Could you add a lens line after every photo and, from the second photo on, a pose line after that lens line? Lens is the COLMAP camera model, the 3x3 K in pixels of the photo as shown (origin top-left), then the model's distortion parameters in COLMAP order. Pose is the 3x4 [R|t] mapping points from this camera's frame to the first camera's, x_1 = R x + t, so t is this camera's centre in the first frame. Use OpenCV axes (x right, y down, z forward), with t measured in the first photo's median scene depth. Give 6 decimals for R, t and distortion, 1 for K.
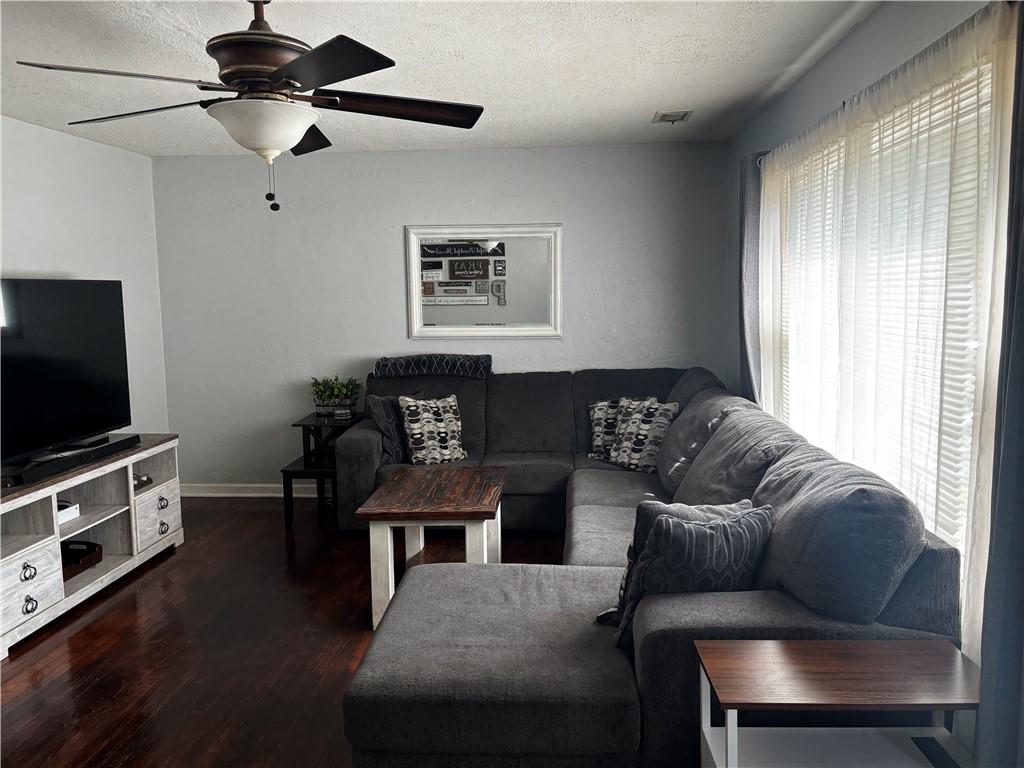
lens RADIAL K [[811.5, 0, 511.8], [0, 811.5, 381.5], [0, 0, 1]] dist [0.042426, -0.046088]
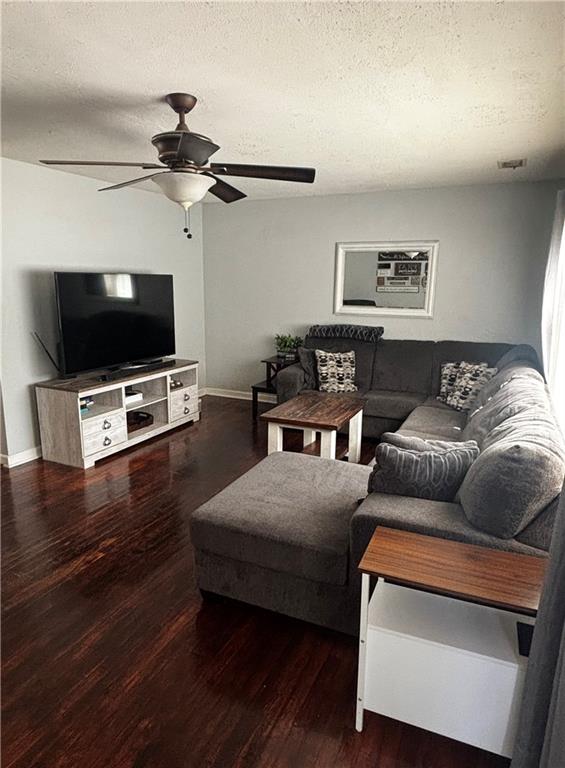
lens RADIAL K [[495.7, 0, 281.7], [0, 495.7, 386.0], [0, 0, 1]] dist [0.016868, -0.013103]
pose [[0.930827, 0.102002, -0.350937, 0.160798], [-0.066188, 0.991433, 0.112608, -0.017172], [0.359417, -0.081590, 0.929603, 0.037557]]
